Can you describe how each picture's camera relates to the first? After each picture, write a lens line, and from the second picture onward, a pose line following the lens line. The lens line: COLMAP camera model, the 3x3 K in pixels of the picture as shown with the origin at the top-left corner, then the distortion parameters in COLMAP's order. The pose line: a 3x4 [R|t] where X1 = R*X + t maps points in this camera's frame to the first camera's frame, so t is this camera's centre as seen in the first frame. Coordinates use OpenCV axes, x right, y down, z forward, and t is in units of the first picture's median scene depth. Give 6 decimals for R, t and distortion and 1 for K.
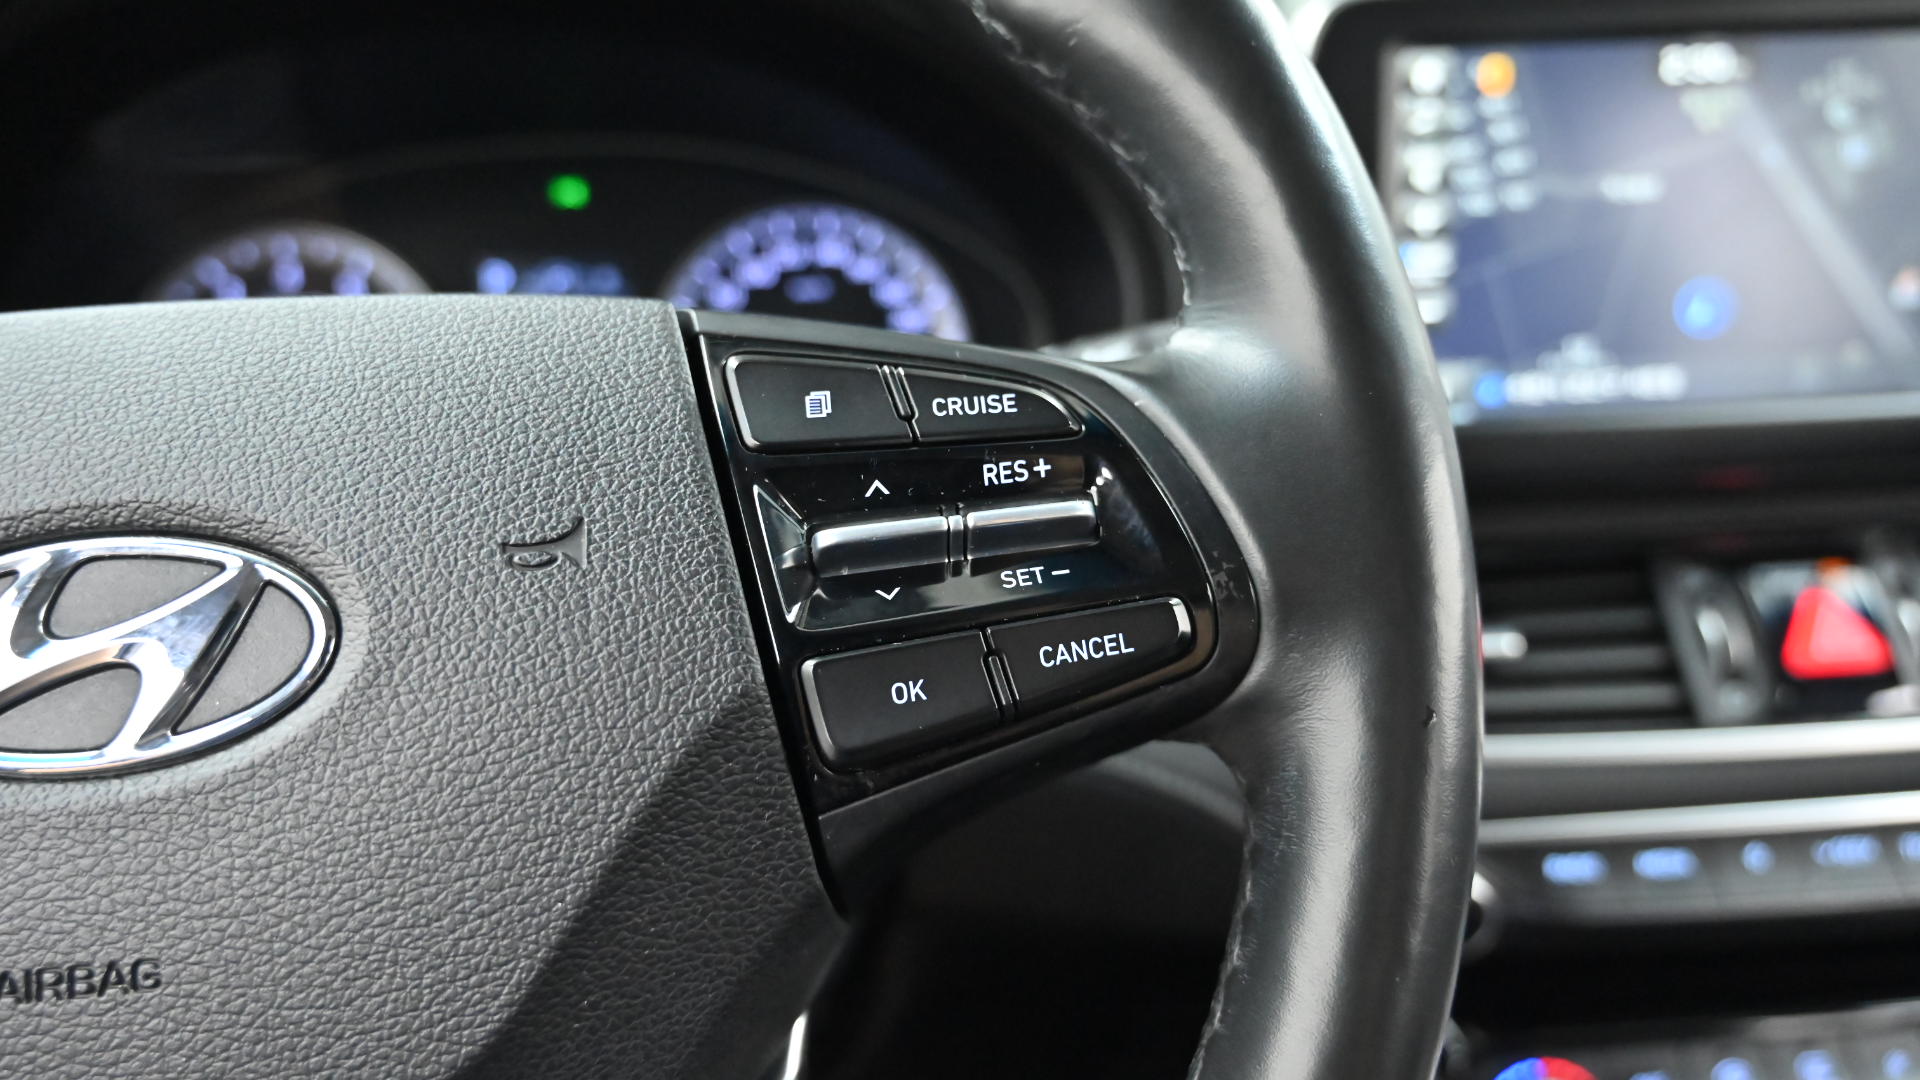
lens RADIAL K [[1282.5, 0, 953.0], [0, 1282.5, 533.8], [0, 0, 1]] dist [-0.003967, 0.005665]
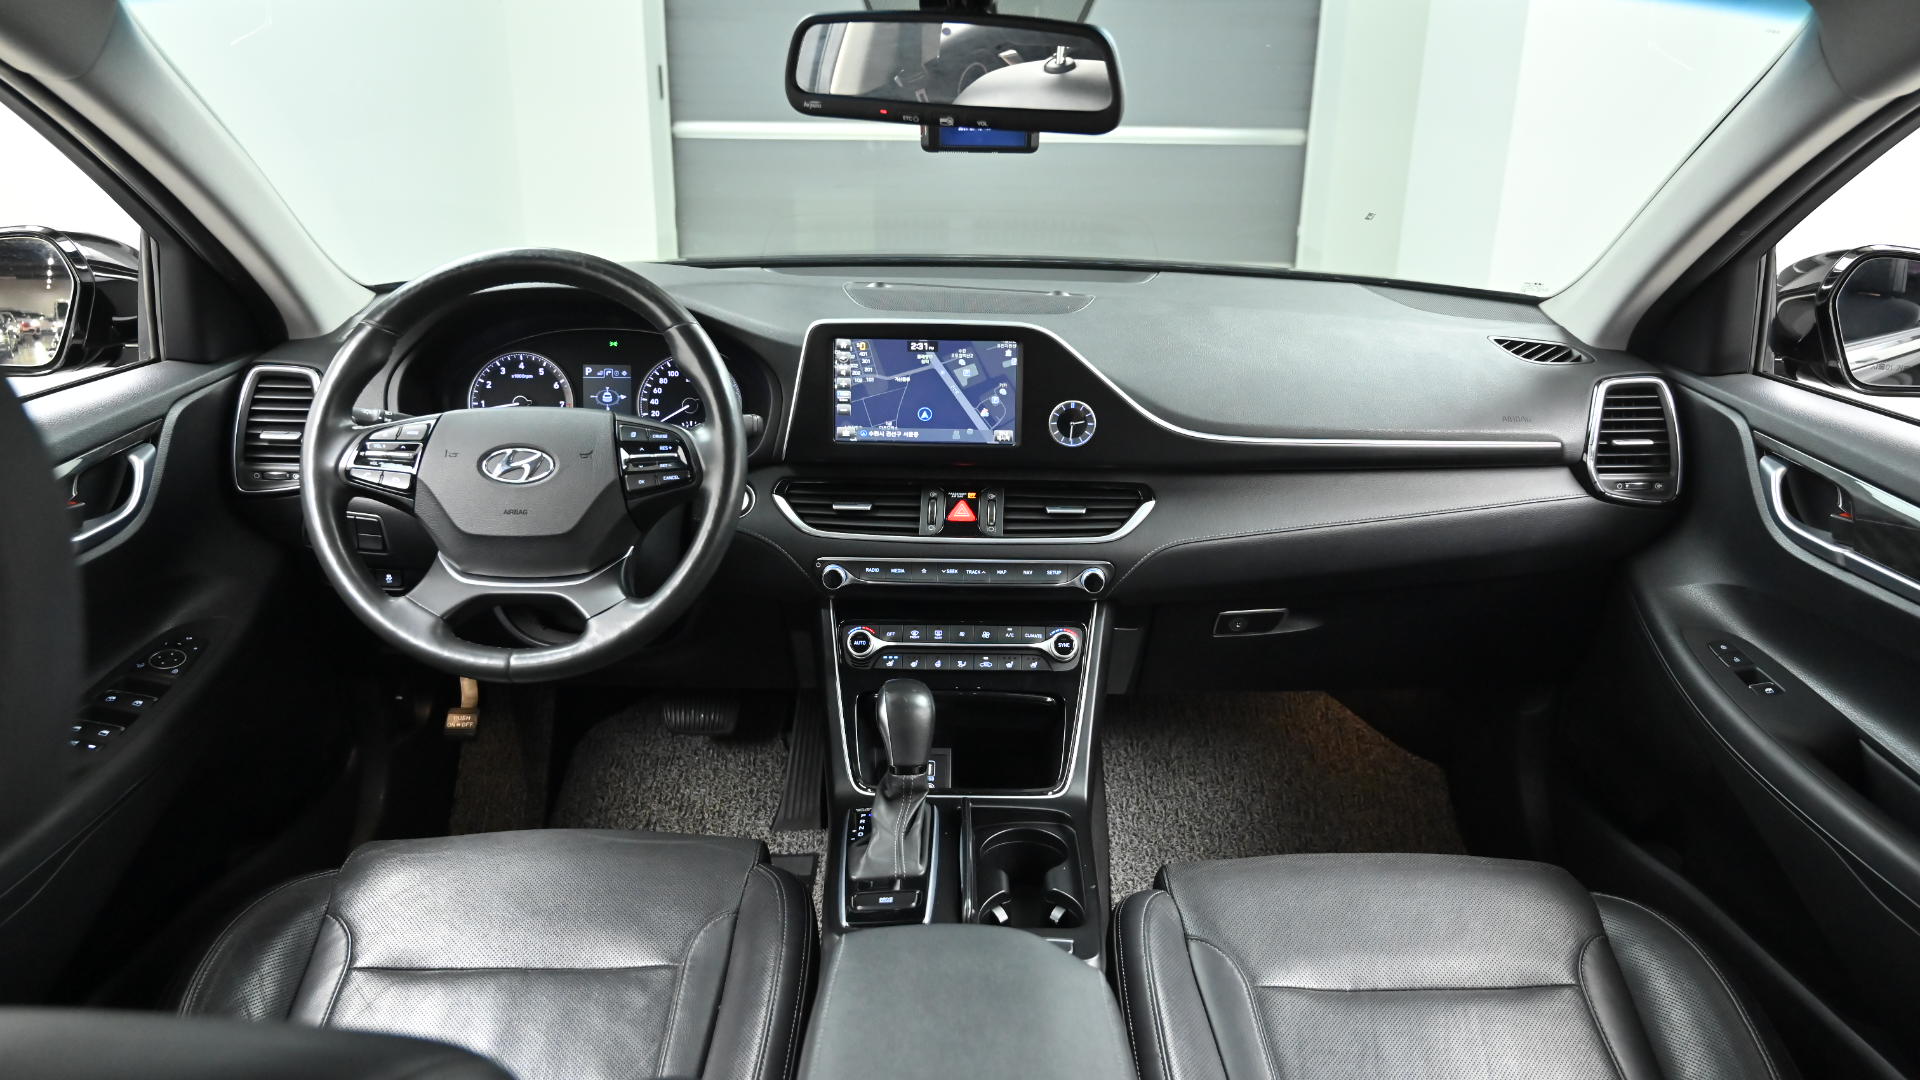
lens RADIAL K [[1282.5, 0, 959.4], [0, 1282.5, 538.2], [0, 0, 1]] dist [-0.003967, 0.005665]
pose [[0.995200, 0.075211, -0.062616, 1.781802], [-0.073186, 0.996737, 0.034034, 0.066400], [0.064972, -0.029288, 0.997457, -4.777273]]
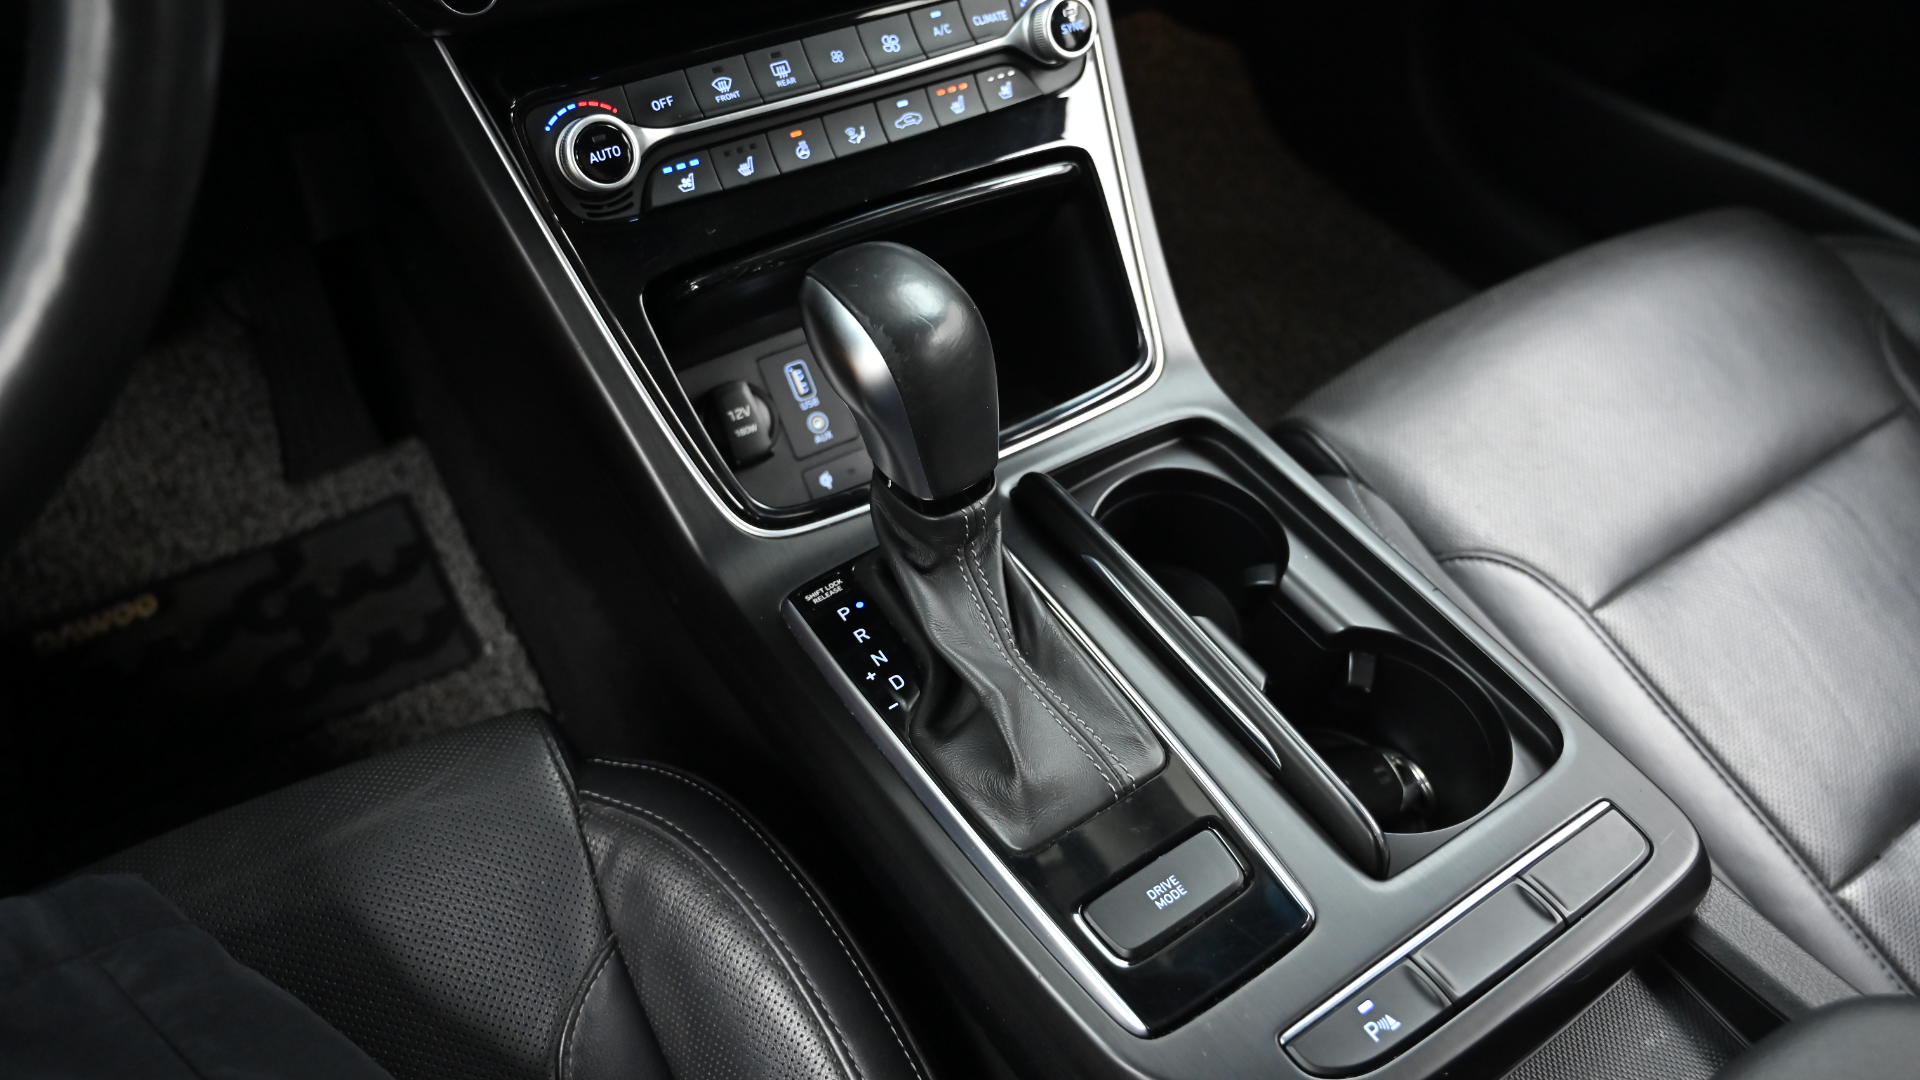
lens RADIAL K [[1282.5, 0, 952.6], [0, 1282.5, 524.6], [0, 0, 1]] dist [-0.003967, 0.005665]
pose [[0.881452, -0.291929, 0.371240, 0.378511], [0.044358, 0.833771, 0.550325, 0.167591], [-0.470185, -0.468618, 0.747879, -0.570765]]
